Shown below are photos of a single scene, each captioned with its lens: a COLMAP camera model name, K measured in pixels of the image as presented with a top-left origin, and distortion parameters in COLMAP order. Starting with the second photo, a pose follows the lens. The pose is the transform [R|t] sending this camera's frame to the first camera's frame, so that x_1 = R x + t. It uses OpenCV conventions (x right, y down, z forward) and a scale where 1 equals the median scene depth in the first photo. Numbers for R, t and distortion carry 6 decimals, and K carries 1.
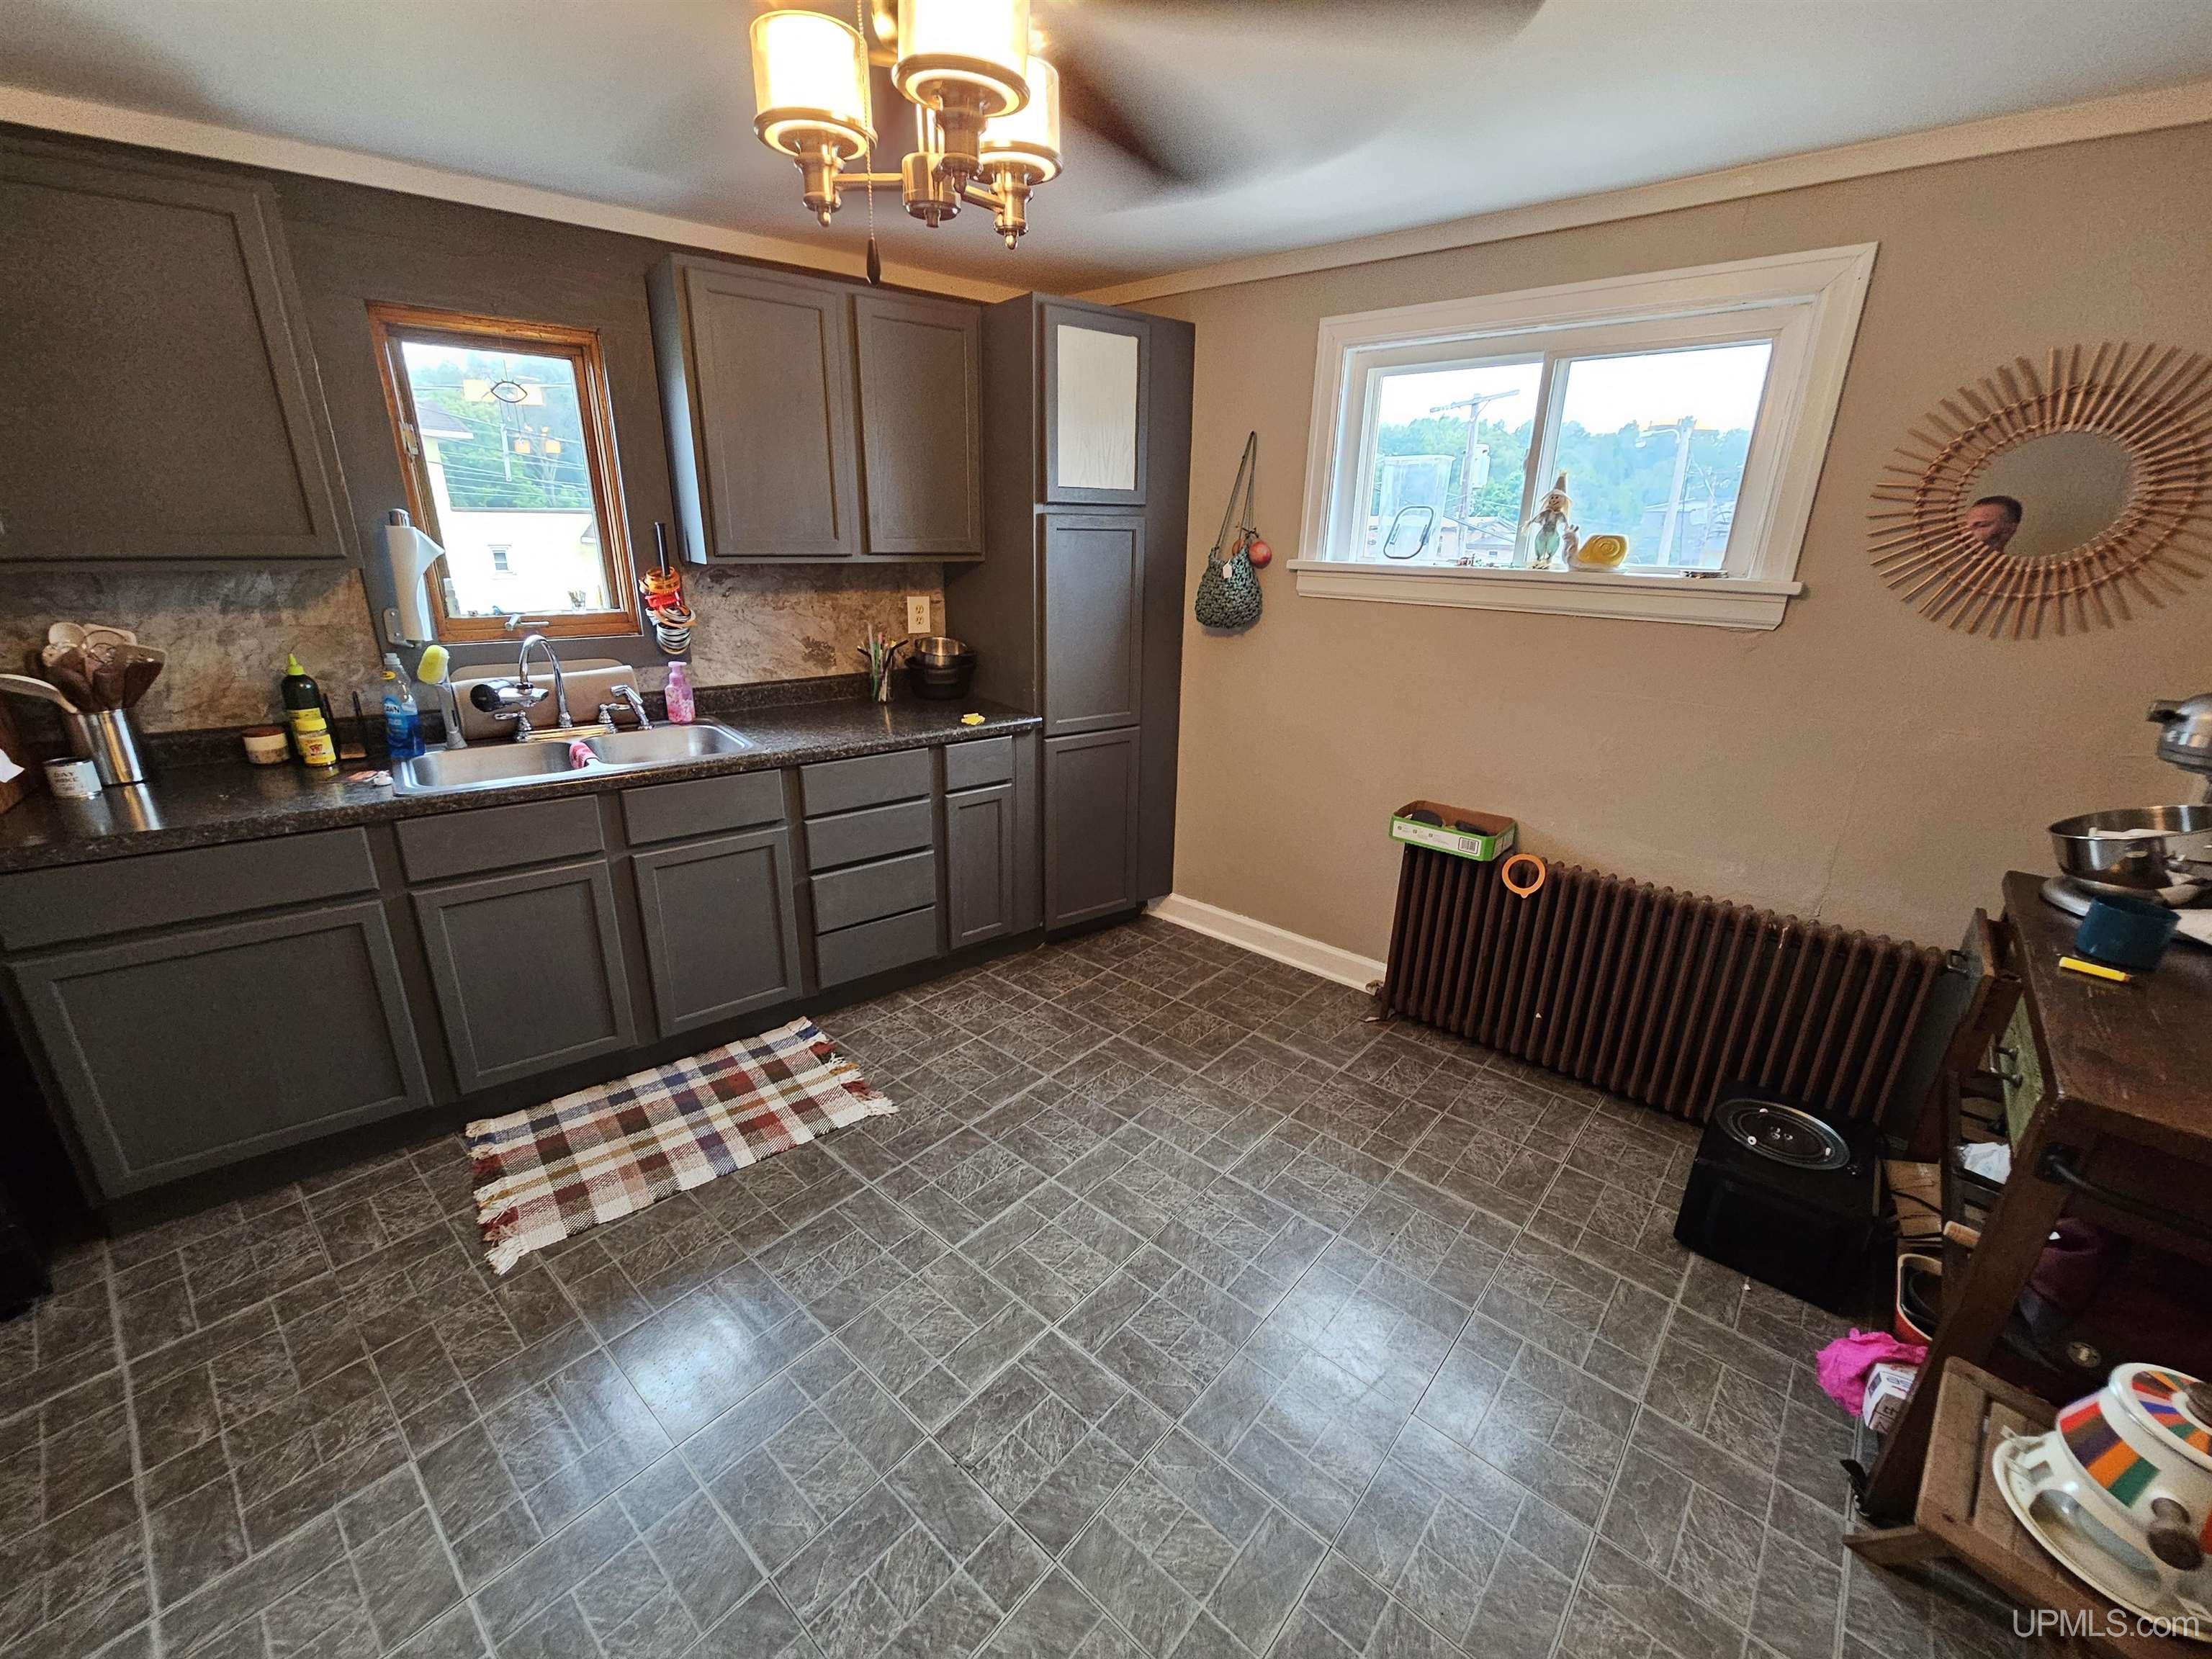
lens RADIAL K [[901.8, 0, 1101.7], [0, 901.8, 834.8], [0, 0, 1]] dist [-0.002146, -0.000006]
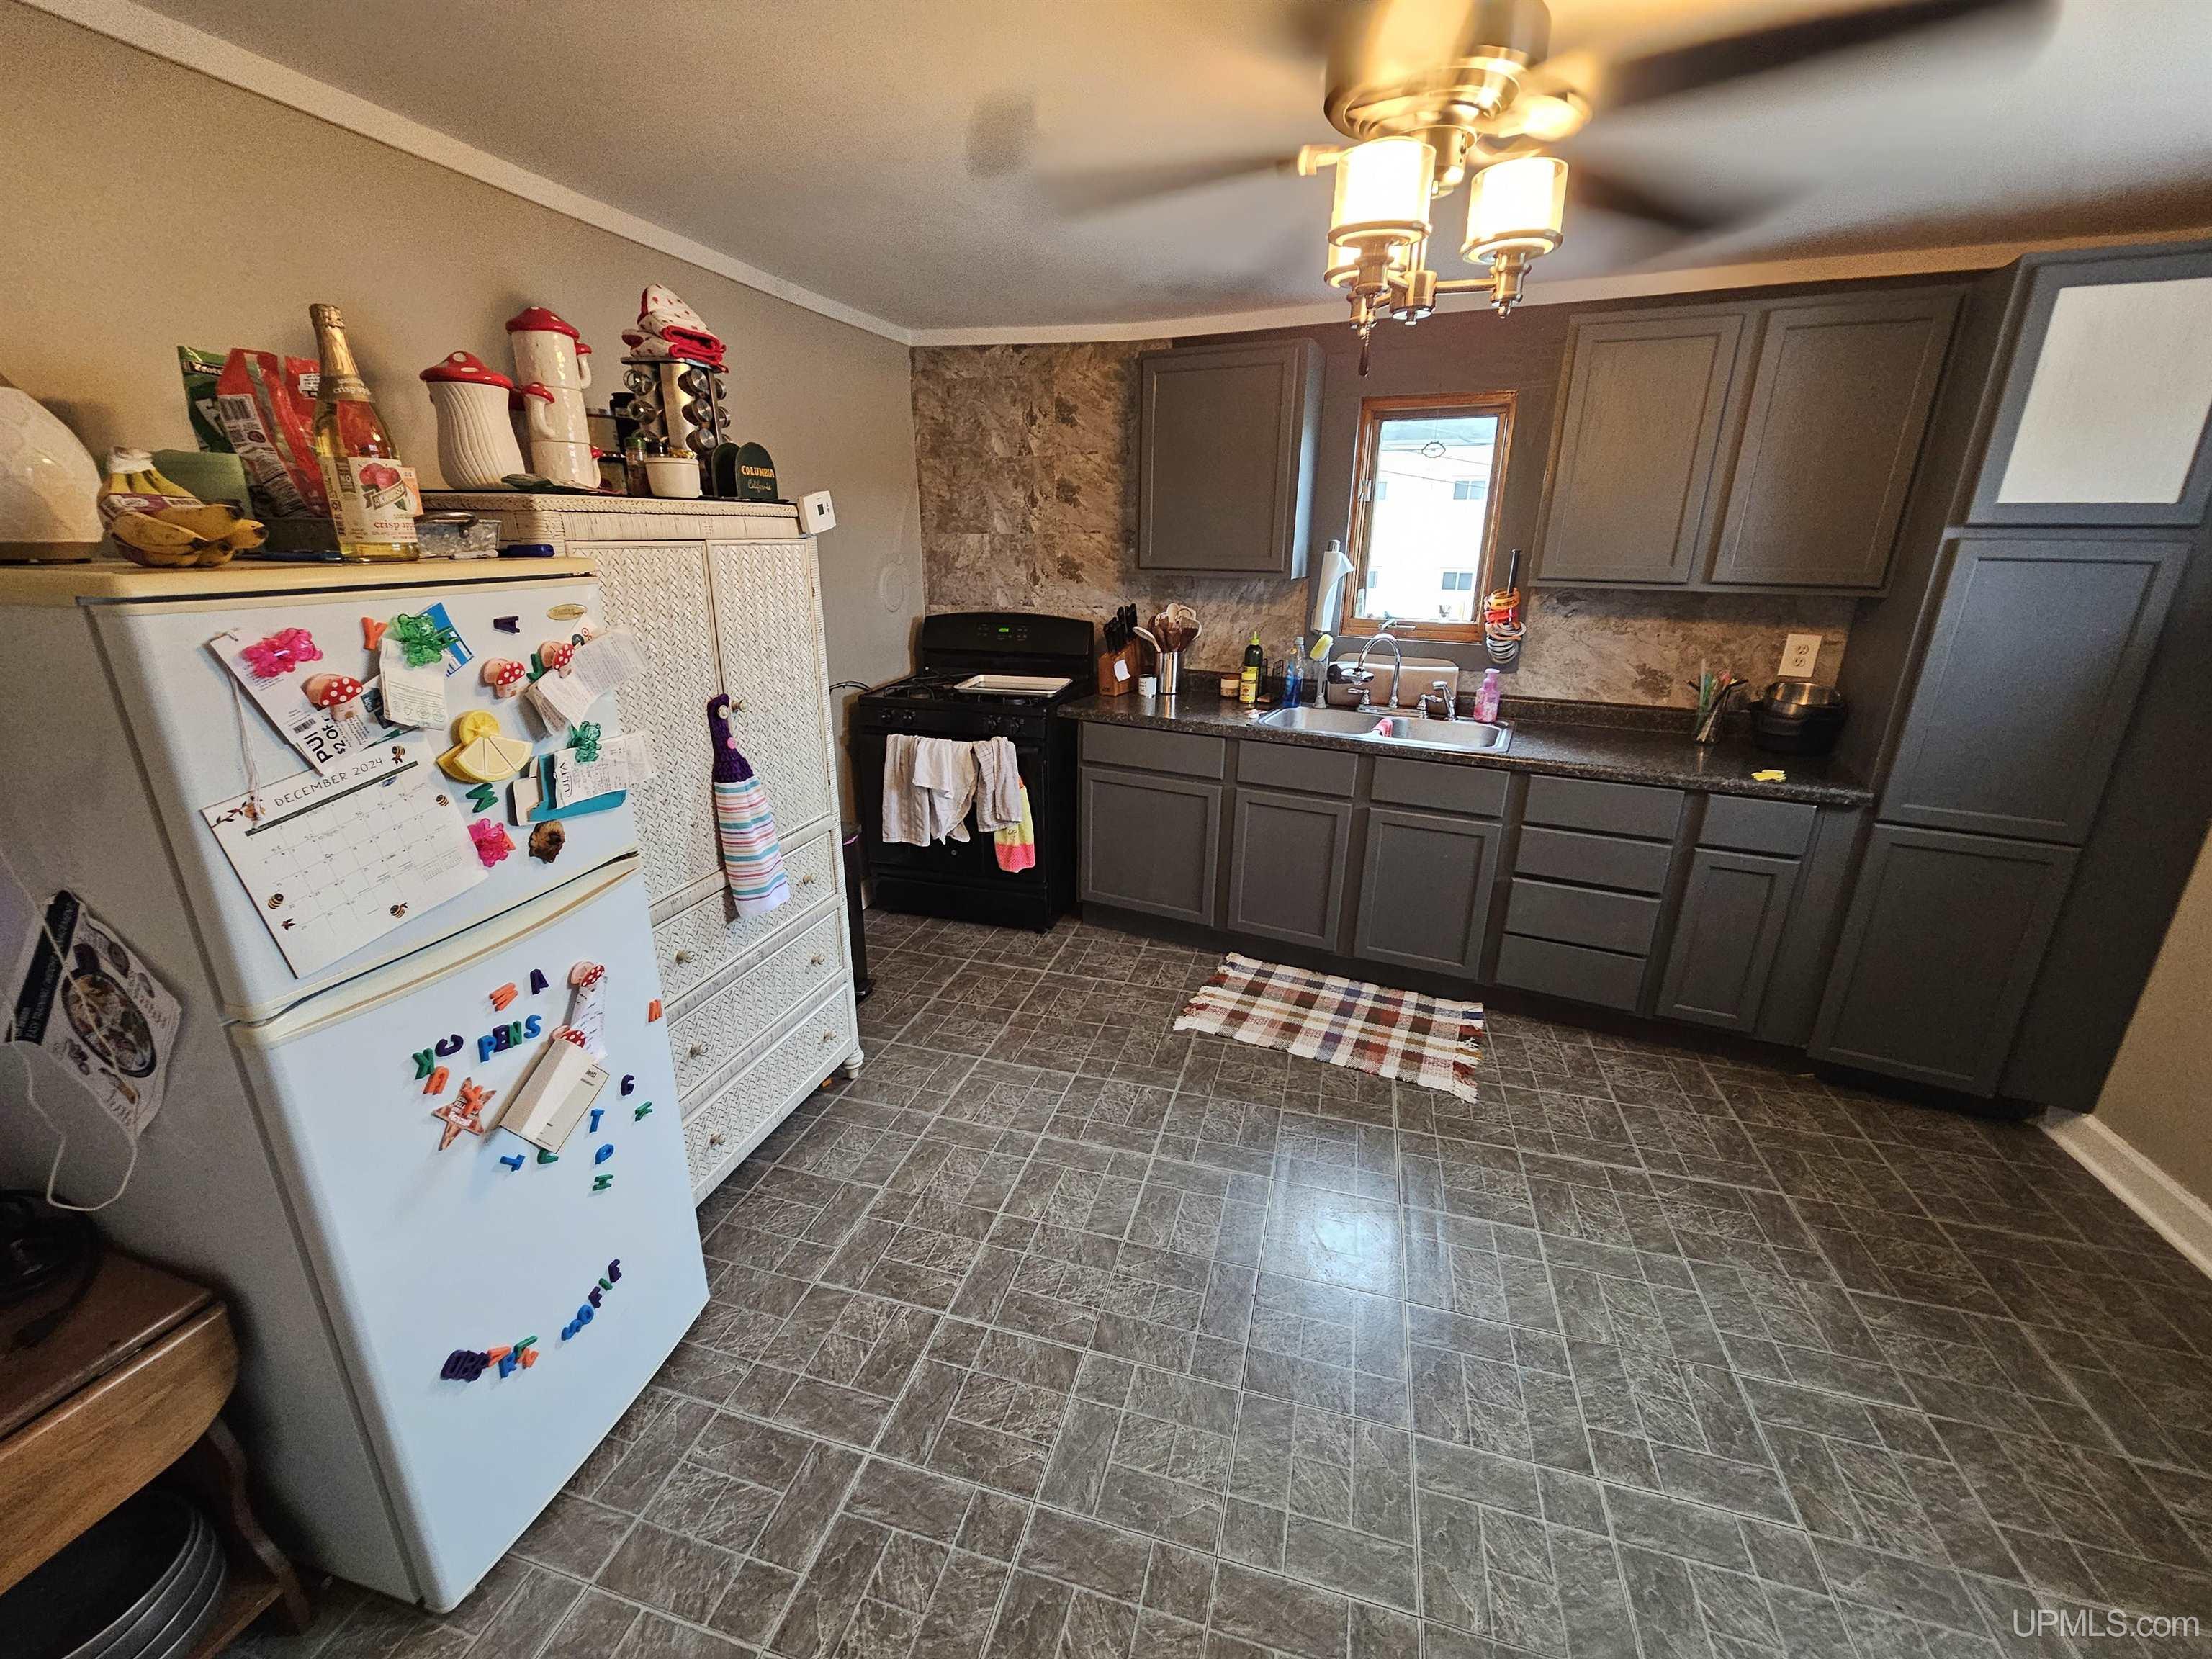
lens RADIAL K [[906.4, 0, 1100.6], [0, 906.4, 835.4], [0, 0, 1]] dist [-0.000461, -0.000421]
pose [[0.432728, 0.271676, -0.859615, 0.392927], [-0.295058, 0.943677, 0.149712, -0.017928], [0.851873, 0.188851, 0.488516, 0.049137]]
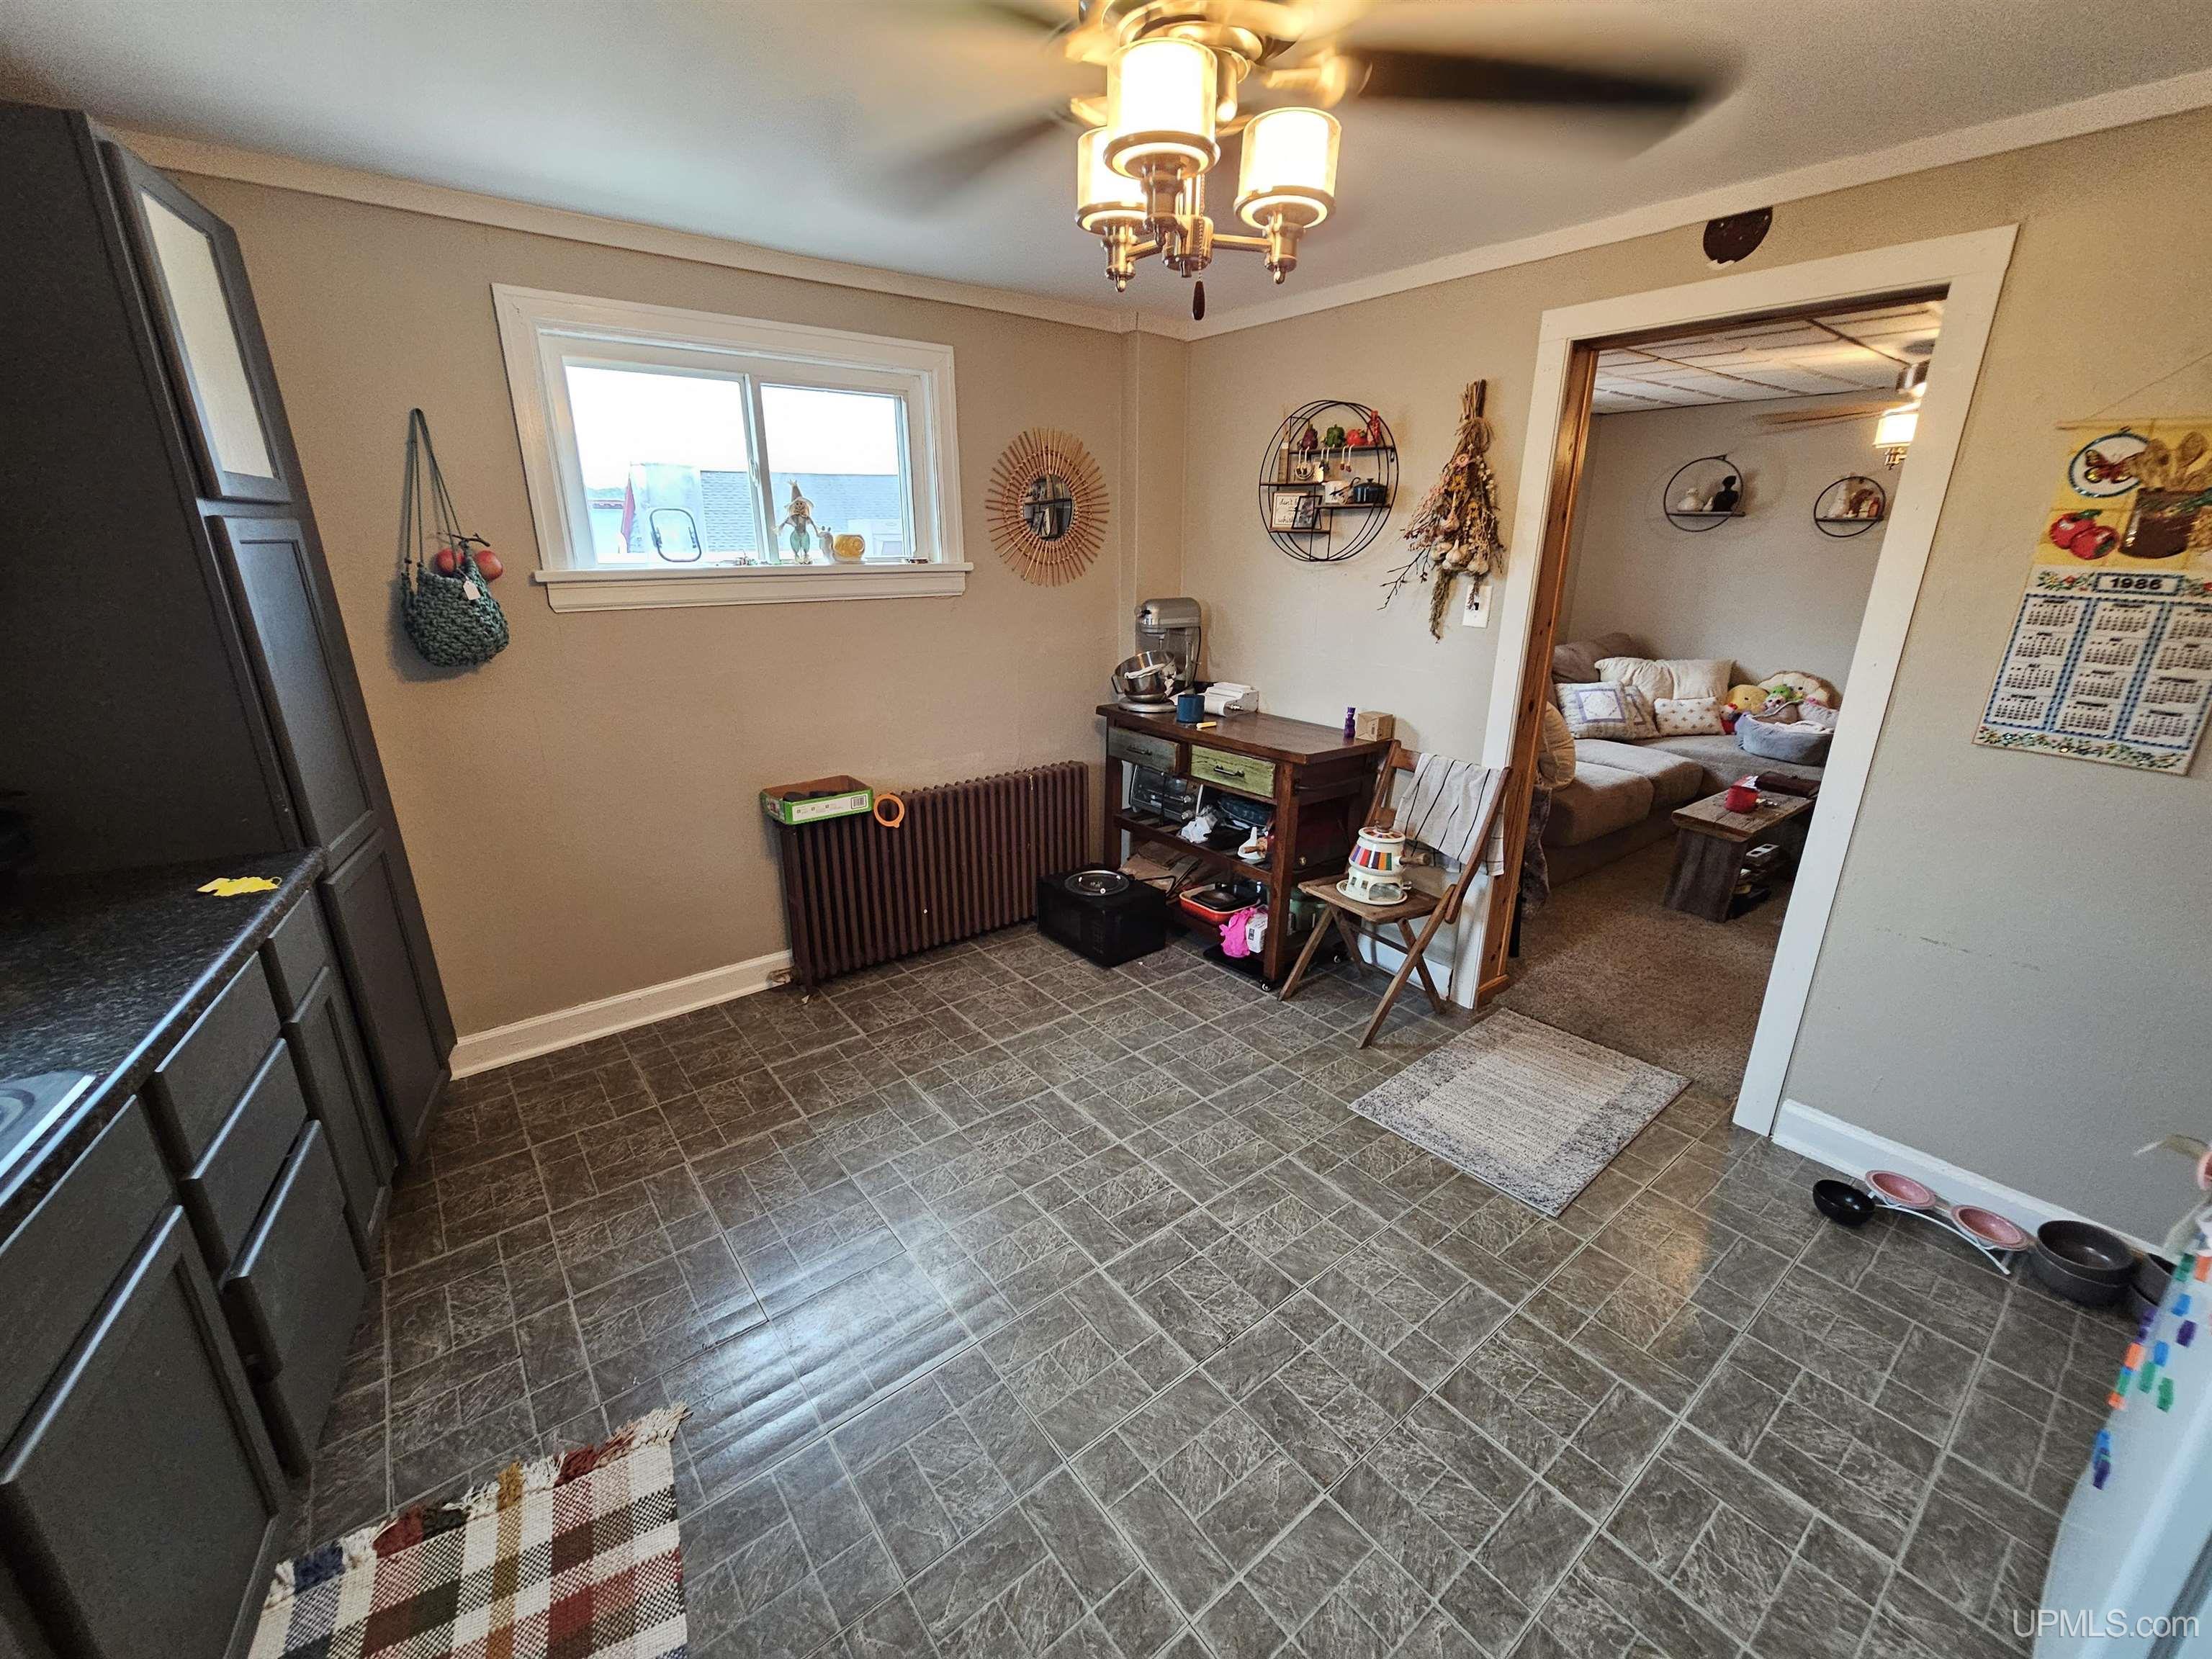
lens RADIAL K [[899.9, 0, 1106.0], [0, 899.9, 829.5], [0, 0, 1]] dist [0.000008, 0.000097]
pose [[0.186130, -0.322868, 0.927961, -0.626941], [0.321162, 0.912577, 0.253097, -0.147867], [-0.928553, 0.250917, 0.273551, 0.396235]]
